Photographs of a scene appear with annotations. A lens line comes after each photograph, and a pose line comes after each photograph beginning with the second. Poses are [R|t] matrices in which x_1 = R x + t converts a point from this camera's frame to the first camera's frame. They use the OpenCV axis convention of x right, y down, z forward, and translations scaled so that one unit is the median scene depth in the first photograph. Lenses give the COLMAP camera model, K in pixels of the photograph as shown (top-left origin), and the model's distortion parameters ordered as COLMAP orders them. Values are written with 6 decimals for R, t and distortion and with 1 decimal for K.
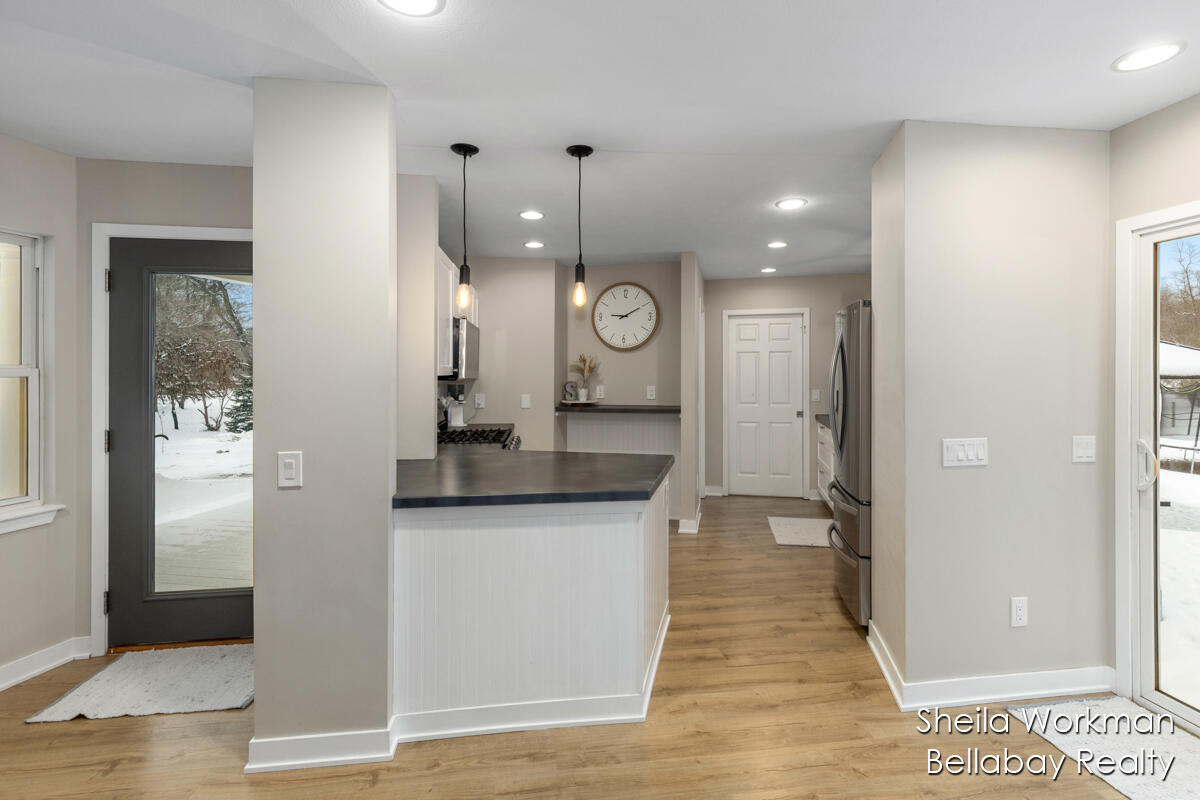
lens RADIAL K [[544.7, 0, 616.0], [0, 544.7, 380.3], [0, 0, 1]] dist [0.000160, -0.001469]
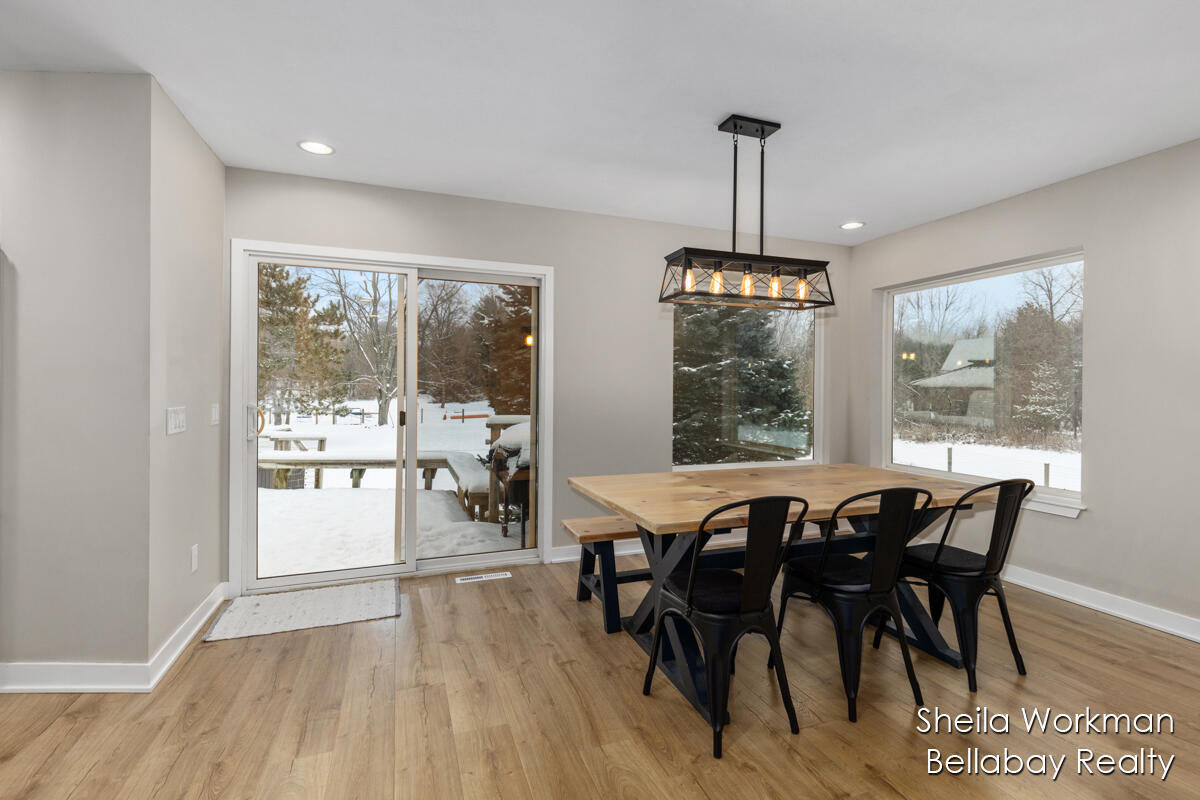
lens RADIAL K [[544.7, 0, 602.6], [0, 544.7, 391.7], [0, 0, 1]] dist [0.000160, -0.001469]
pose [[-0.223147, -0.005648, 0.974768, -0.645151], [0.003311, 0.999973, 0.006552, 0.082887], [-0.974779, 0.004690, -0.223123, 0.478108]]
